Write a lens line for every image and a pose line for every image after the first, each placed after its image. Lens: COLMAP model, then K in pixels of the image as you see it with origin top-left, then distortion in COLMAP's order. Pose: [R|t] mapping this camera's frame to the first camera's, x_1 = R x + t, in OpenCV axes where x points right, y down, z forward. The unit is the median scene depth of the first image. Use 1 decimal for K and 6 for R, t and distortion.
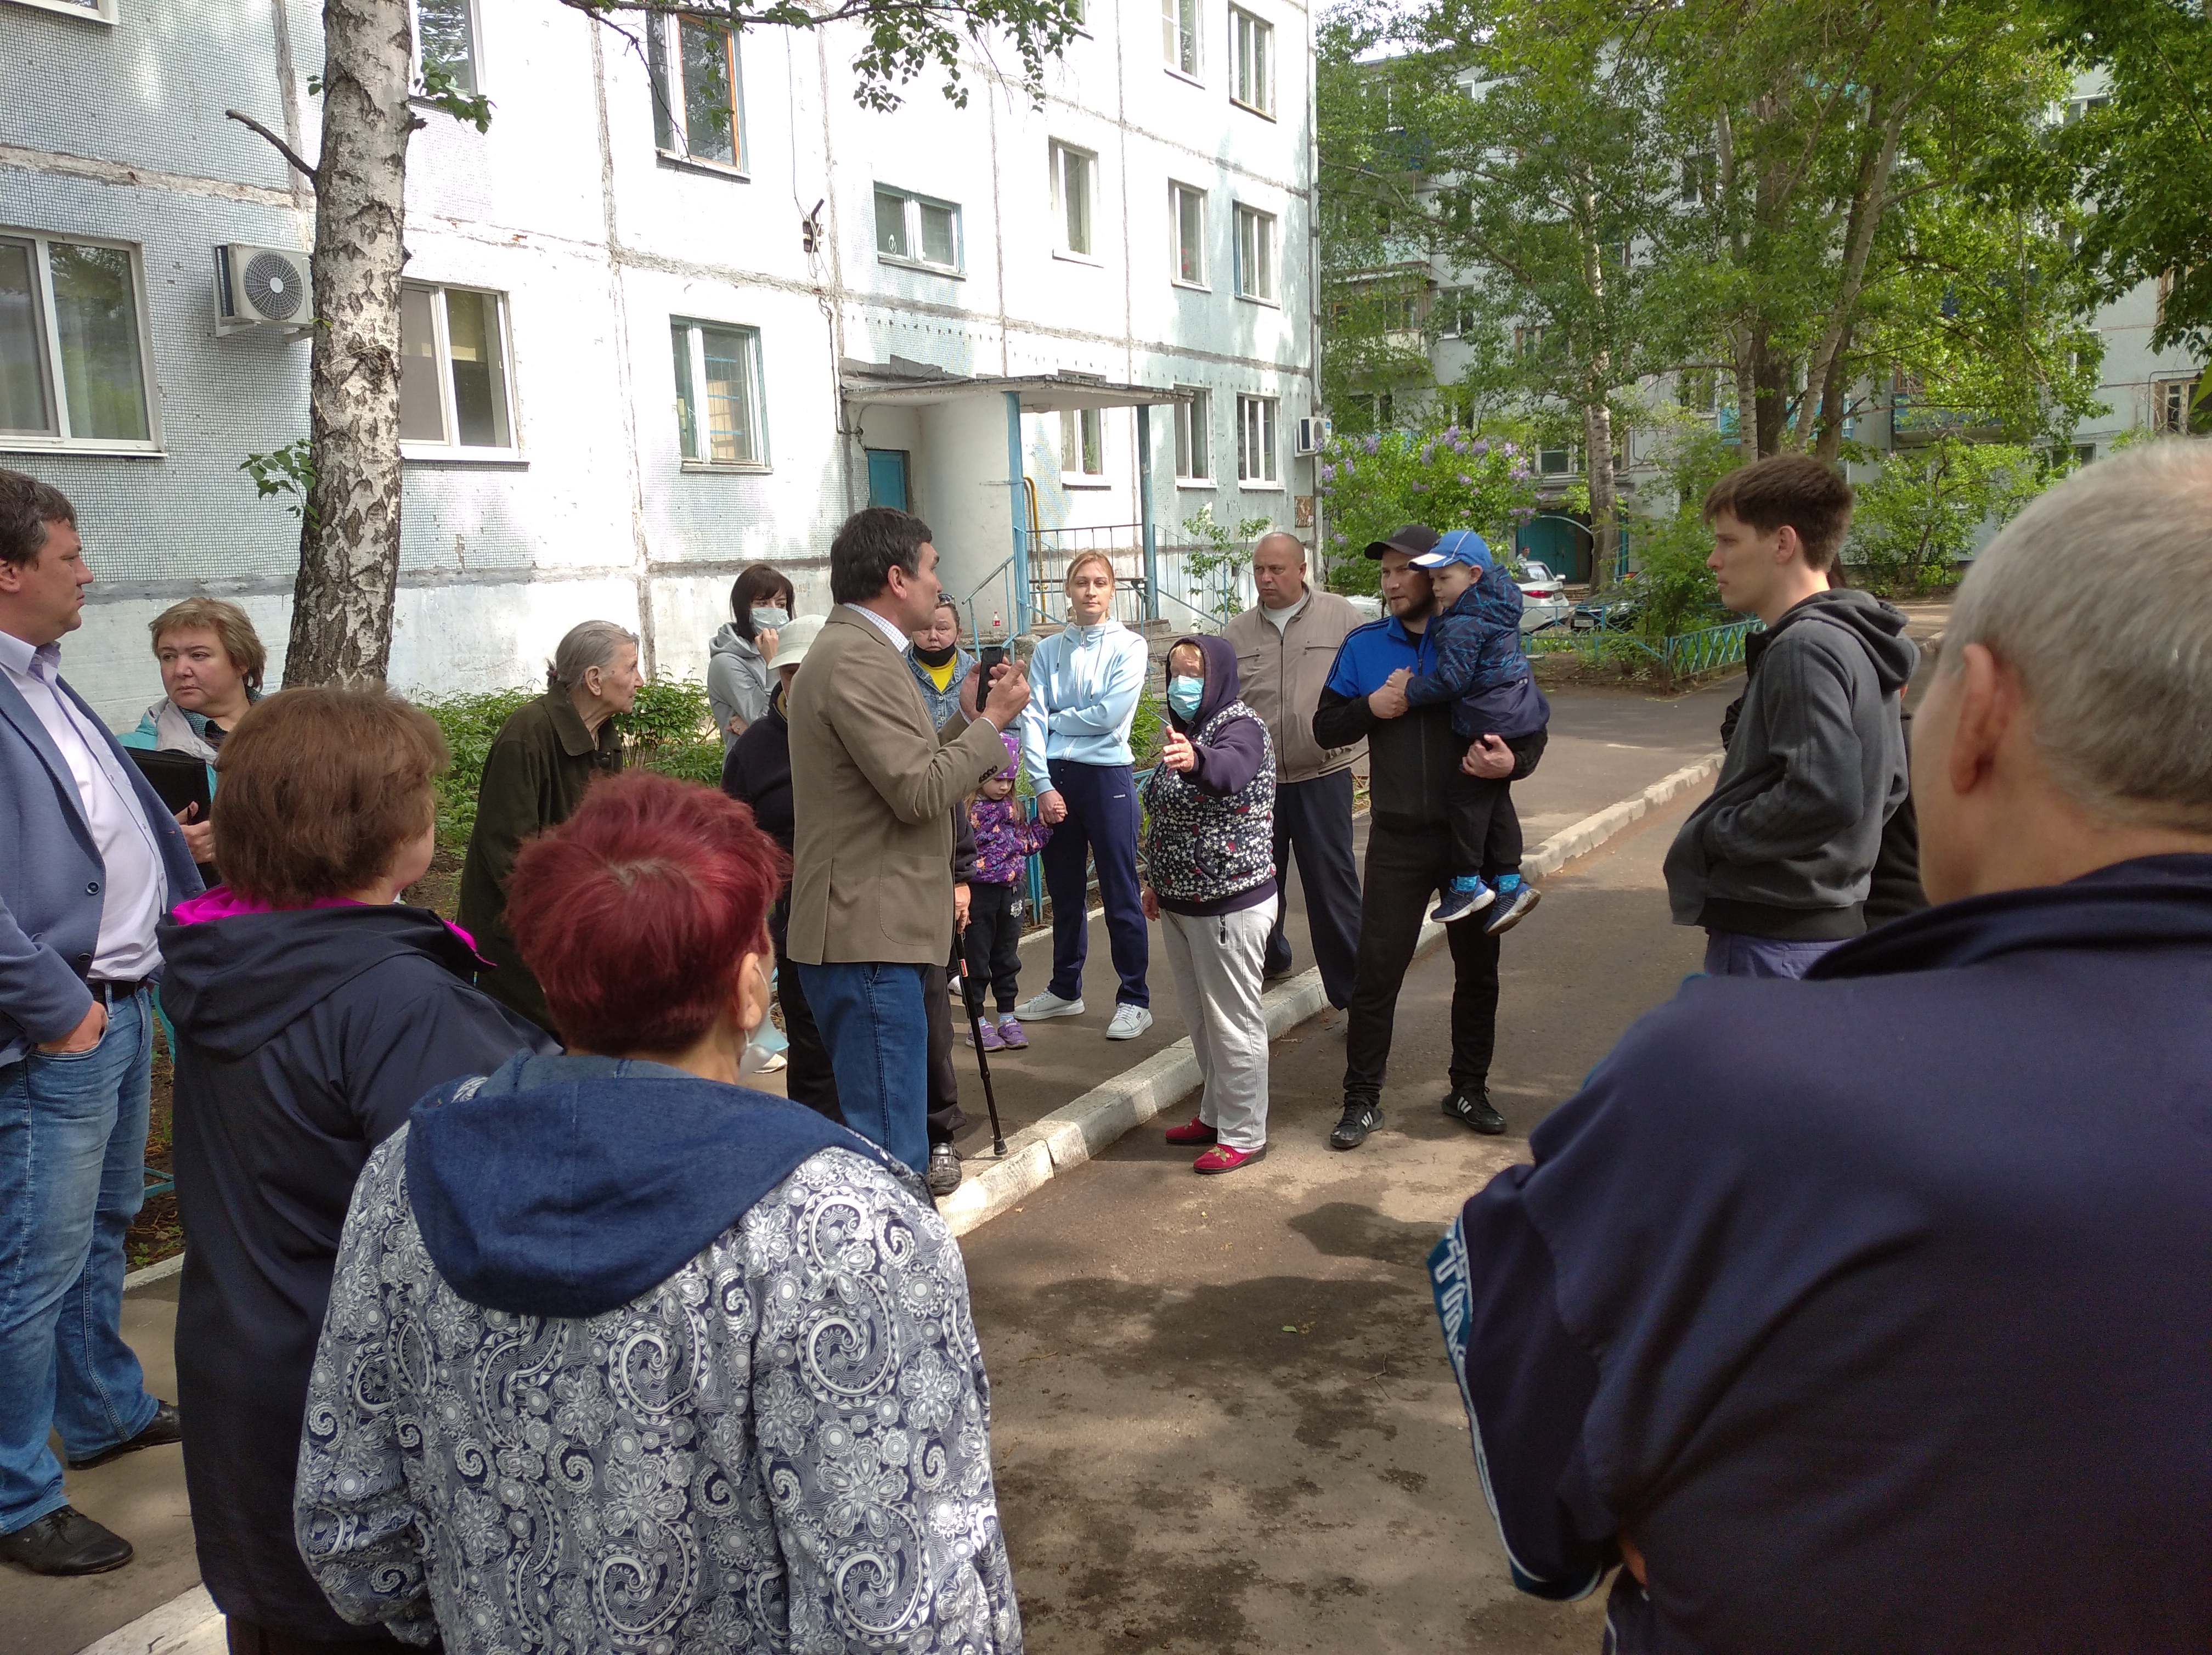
lens RADIAL K [[1779.7, 0, 1094.1], [0, 1779.7, 834.2], [0, 0, 1]] dist [0.065086, -0.085939]
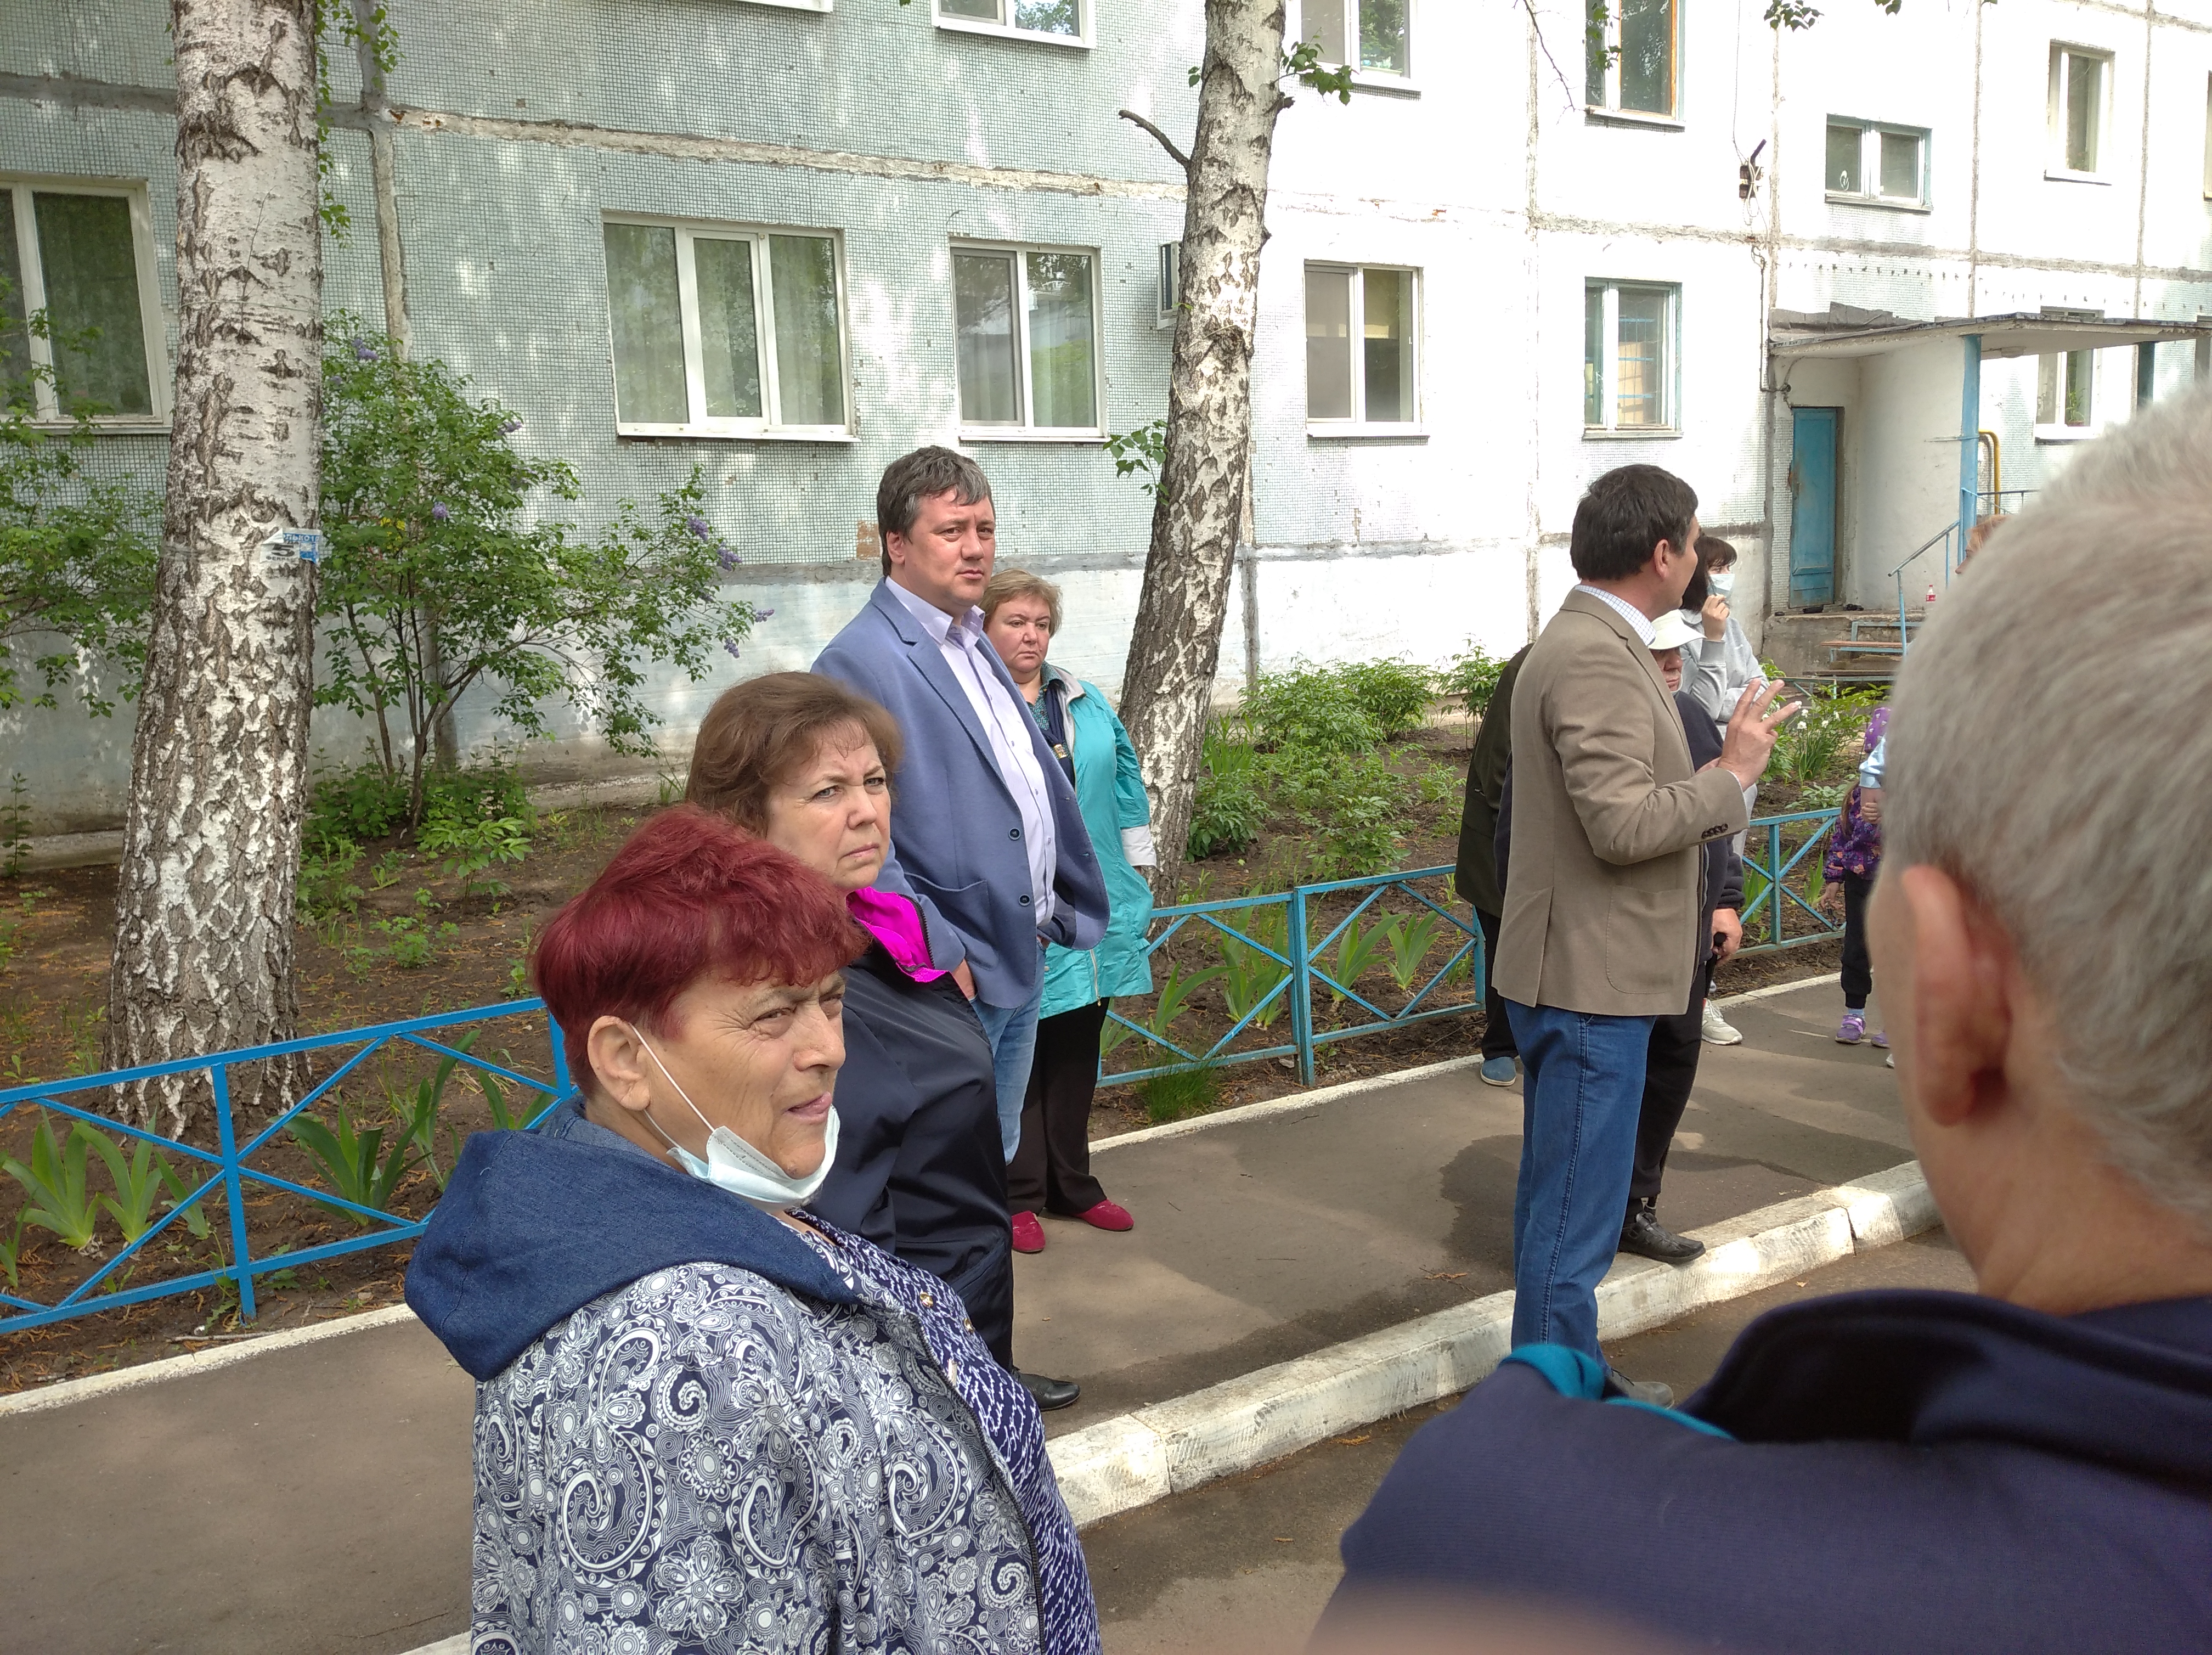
lens RADIAL K [[1779.7, 0, 1111.6], [0, 1779.7, 836.5], [0, 0, 1]] dist [0.065086, -0.085939]
pose [[0.880673, 0.077235, -0.467386, 0.020255], [-0.069063, 0.997011, 0.034621, -0.004765], [0.468663, 0.001789, 0.883375, 0.028189]]
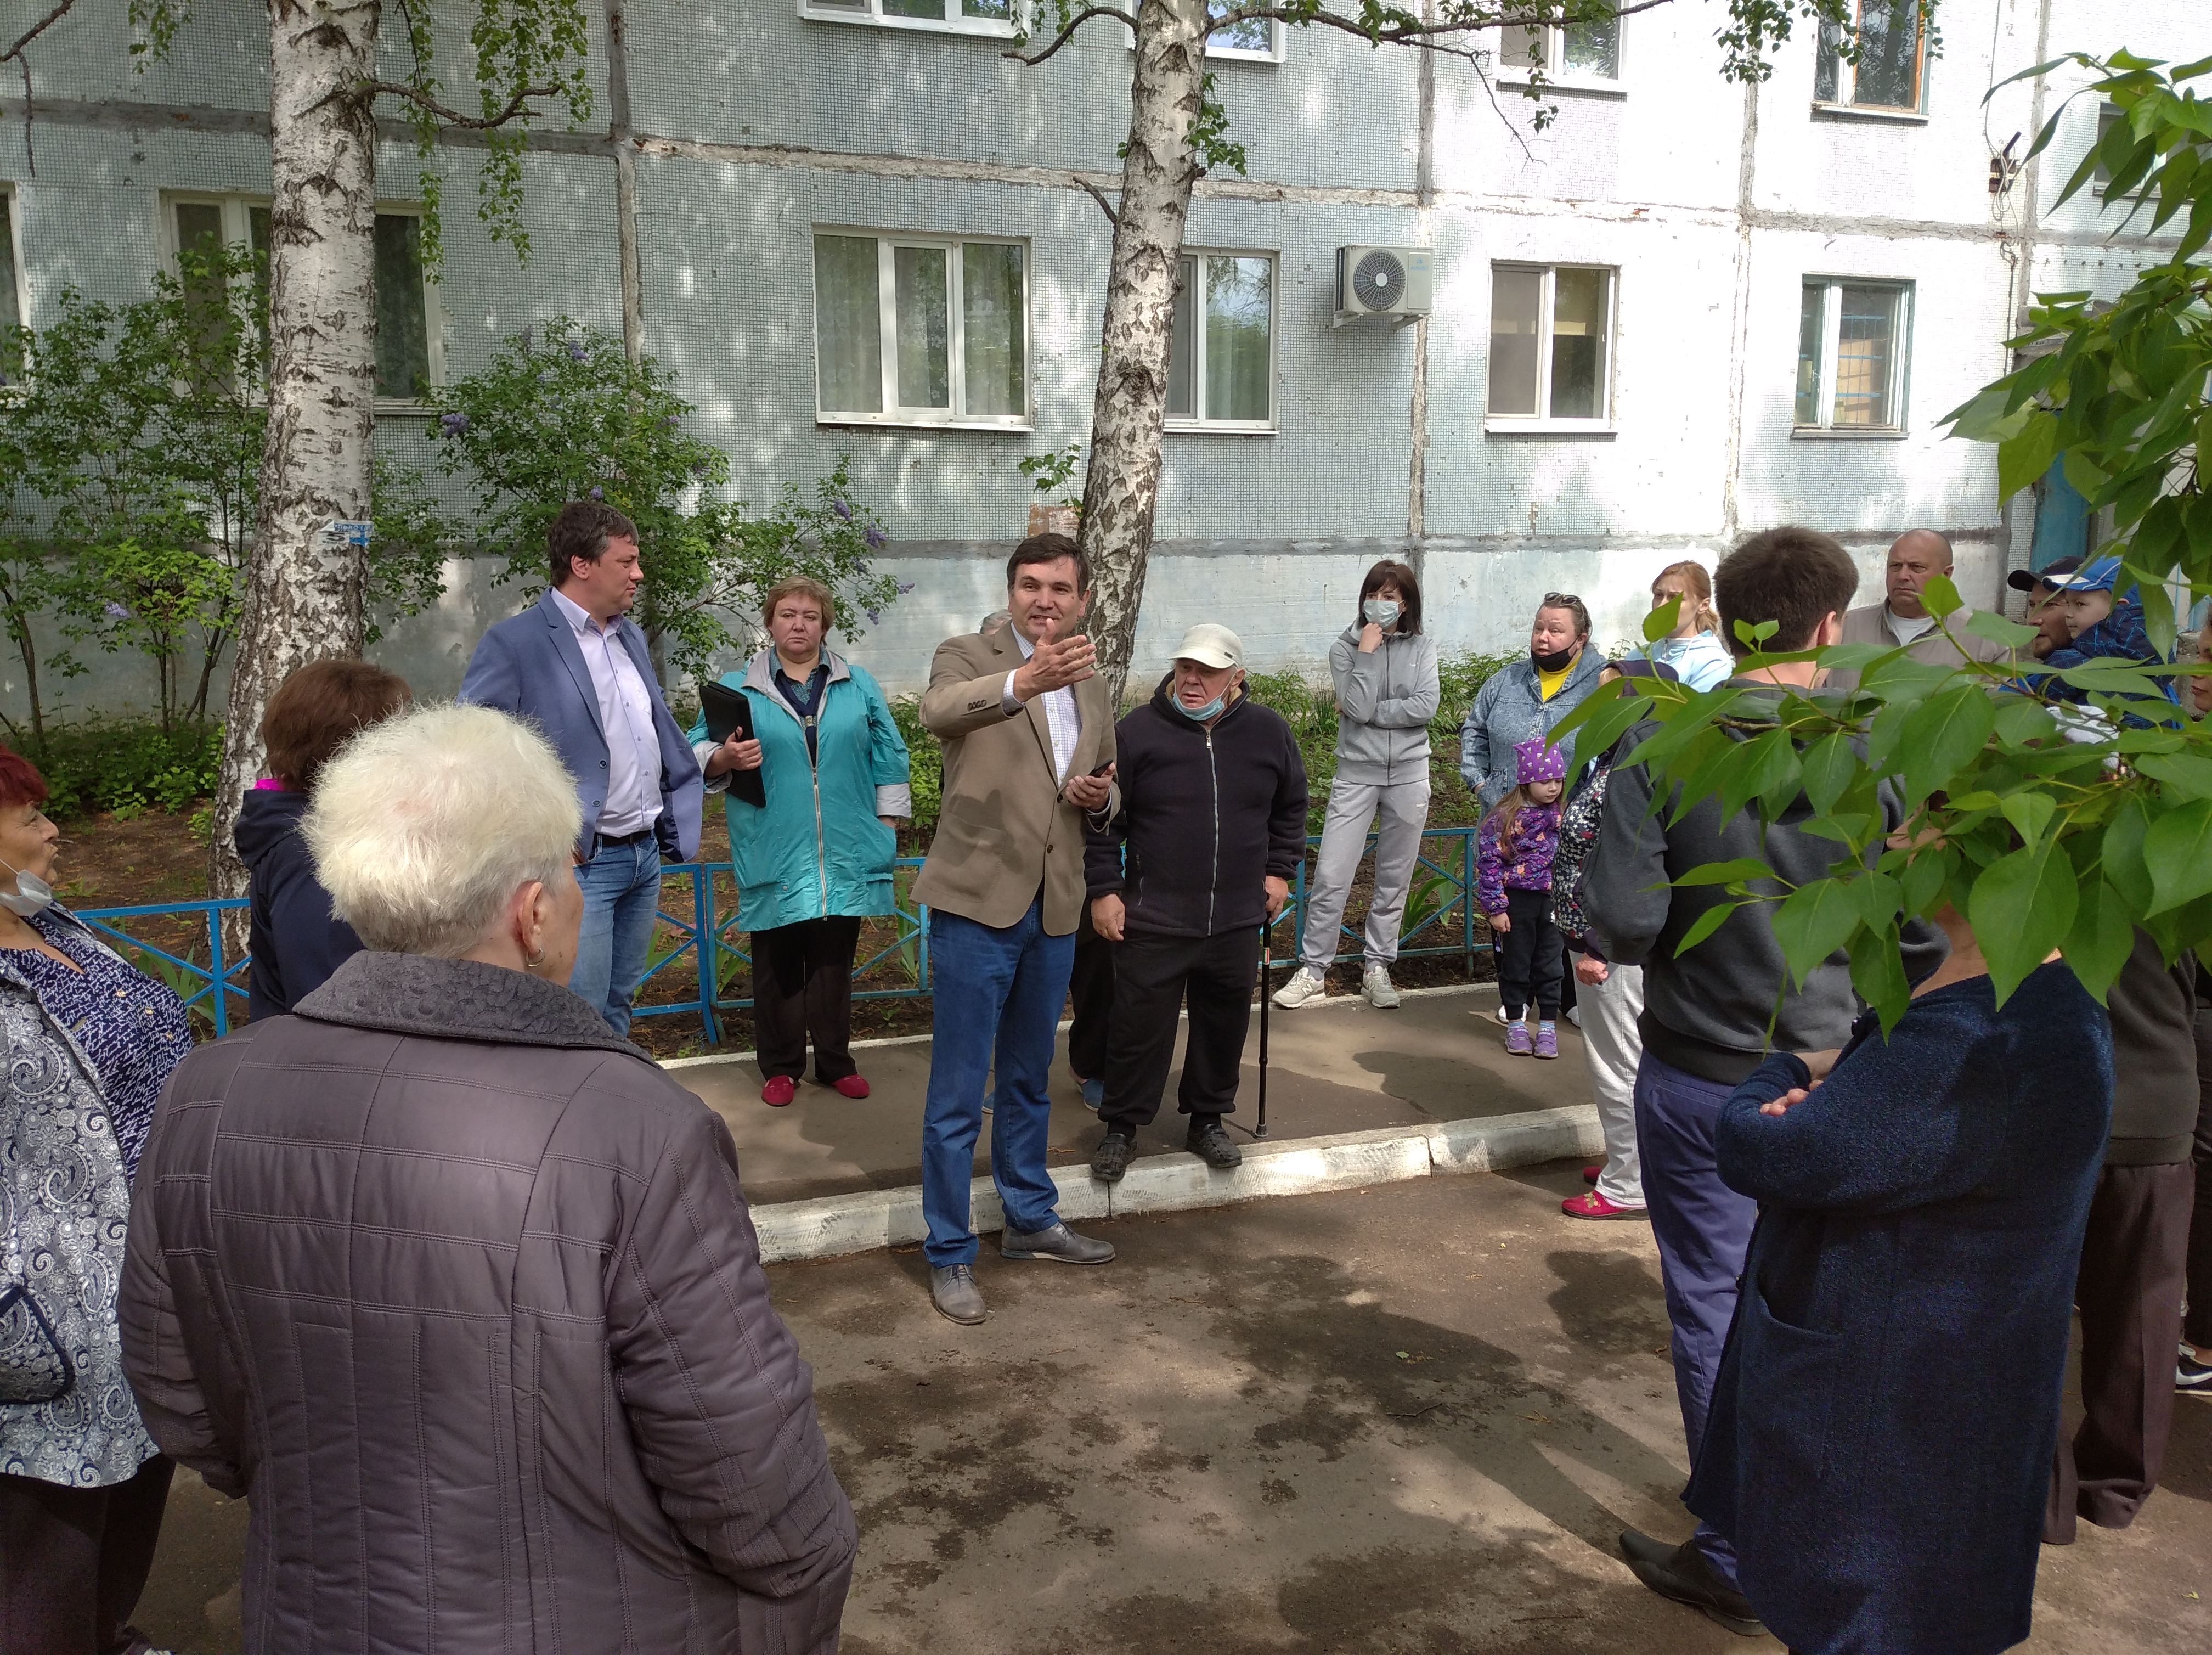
lens RADIAL K [[1779.7, 0, 1101.5], [0, 1779.7, 845.9], [0, 0, 1]] dist [0.065086, -0.085939]
pose [[0.757717, 0.148393, -0.635487, 0.181033], [-0.127031, 0.988715, 0.079411, -0.021080], [0.640100, 0.020556, 0.768017, 0.032555]]
